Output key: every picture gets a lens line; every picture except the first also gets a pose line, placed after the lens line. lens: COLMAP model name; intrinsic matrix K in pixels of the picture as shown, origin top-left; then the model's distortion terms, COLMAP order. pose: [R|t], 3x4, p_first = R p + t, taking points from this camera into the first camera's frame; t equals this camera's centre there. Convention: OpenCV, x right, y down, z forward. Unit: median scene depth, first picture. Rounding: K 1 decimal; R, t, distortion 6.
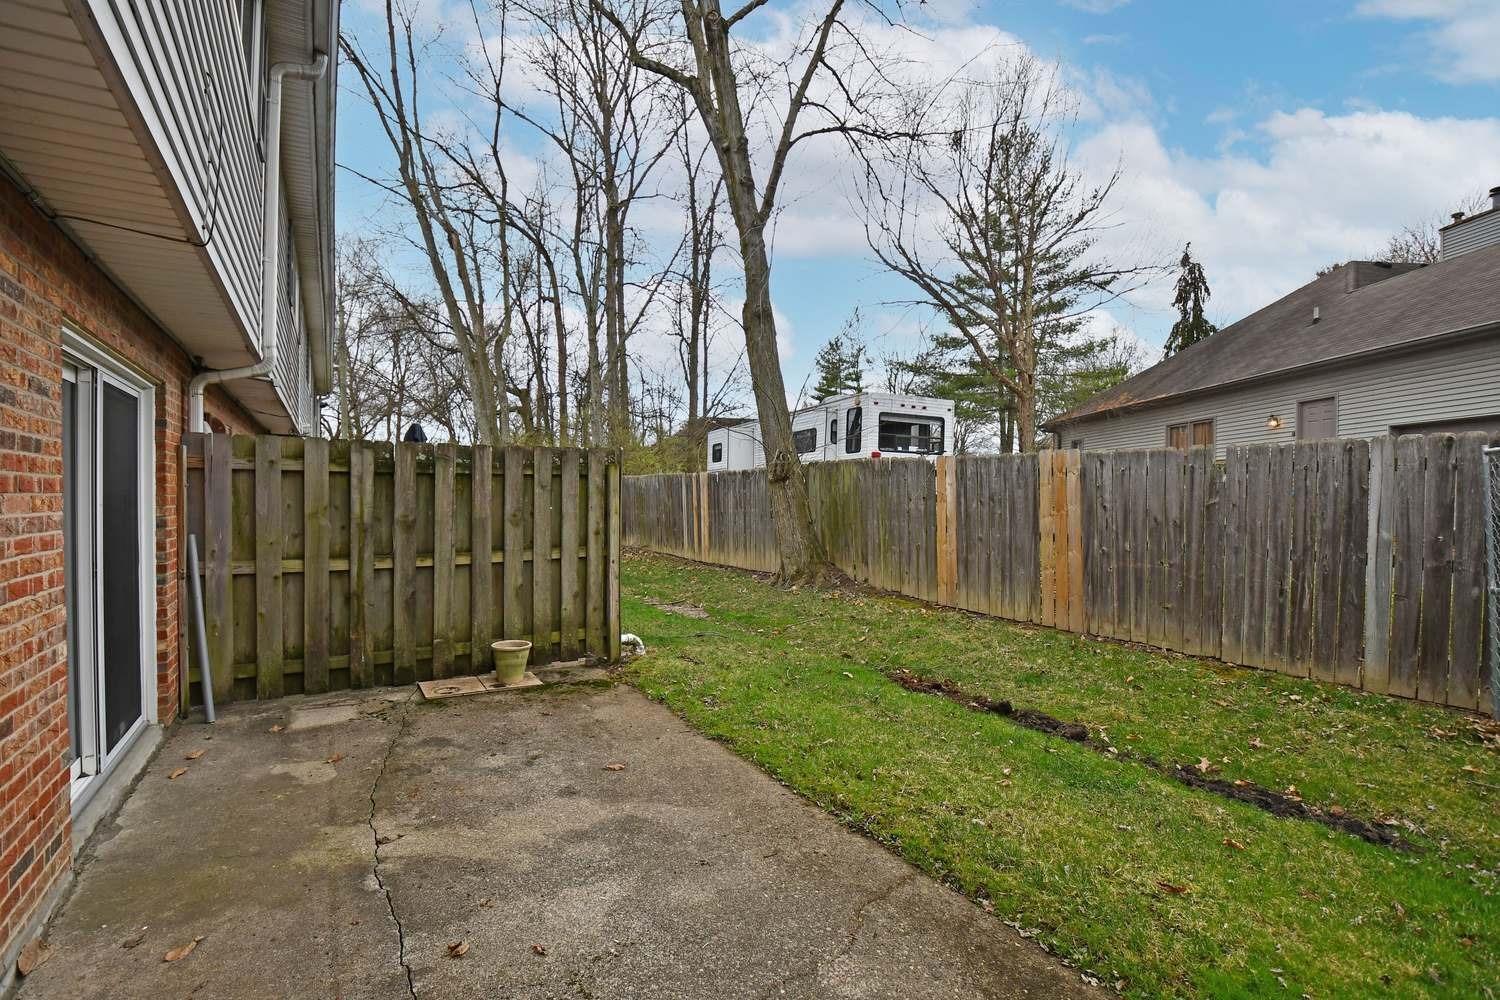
lens RADIAL K [[664.6, 0, 744.2], [0, 664.6, 504.7], [0, 0, 1]] dist [0.002686, -0.011663]
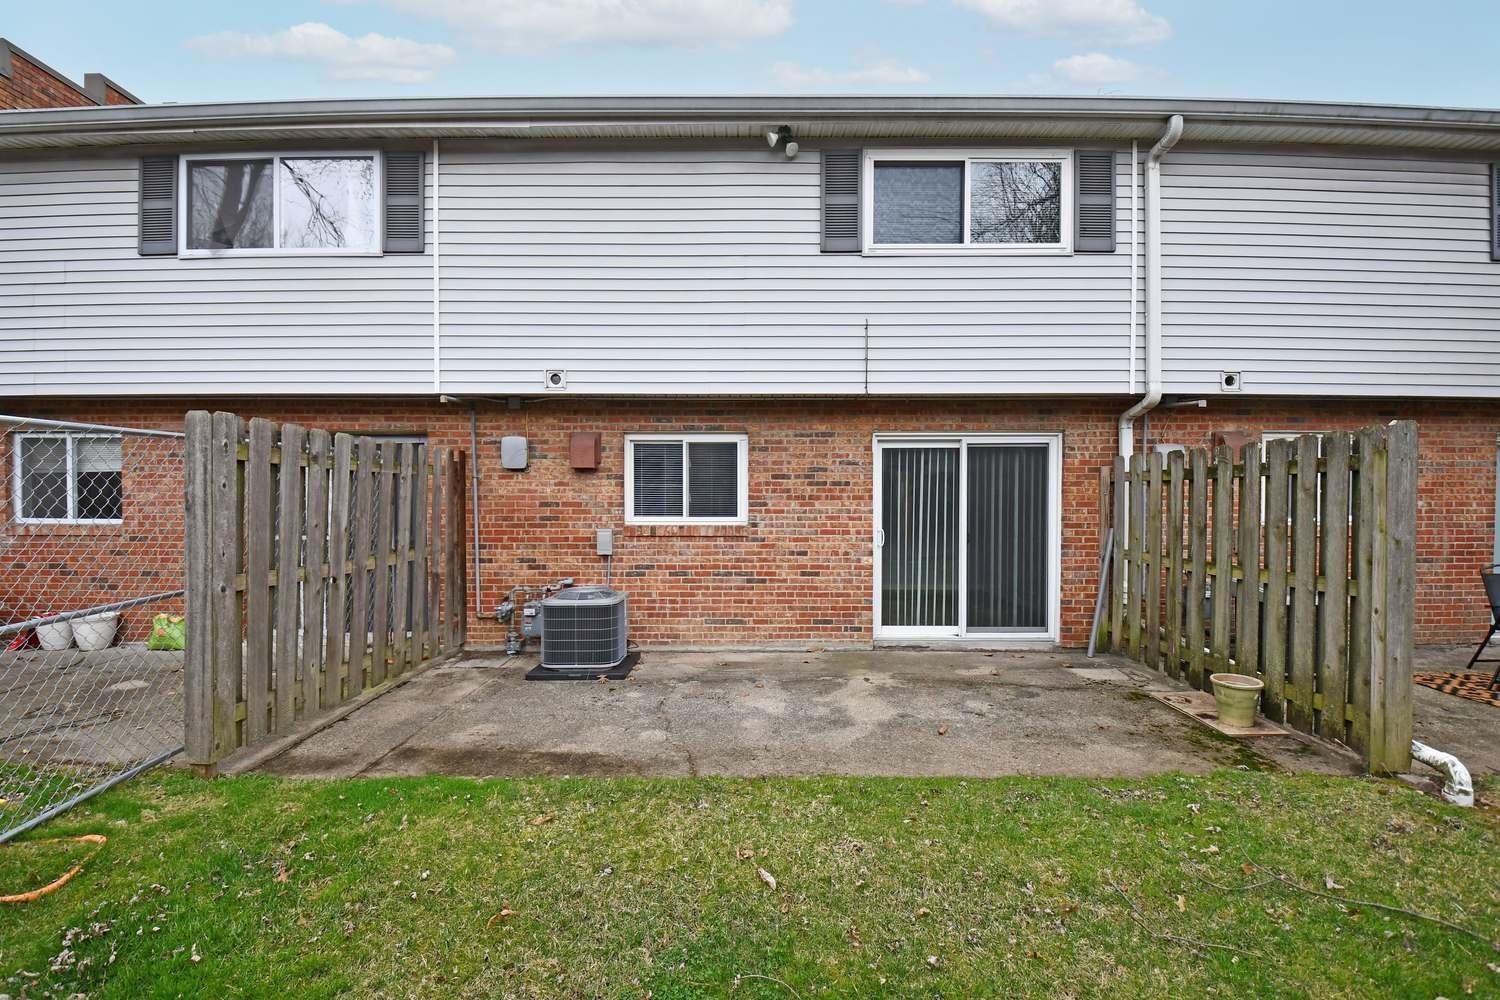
lens RADIAL K [[664.6, 0, 744.2], [0, 664.6, 504.7], [0, 0, 1]] dist [0.002686, -0.011663]
pose [[-0.524237, 0.005415, -0.851555, 0.975994], [-0.011644, 0.999841, 0.013526, -0.023483], [0.851493, 0.017006, -0.524090, 1.273205]]
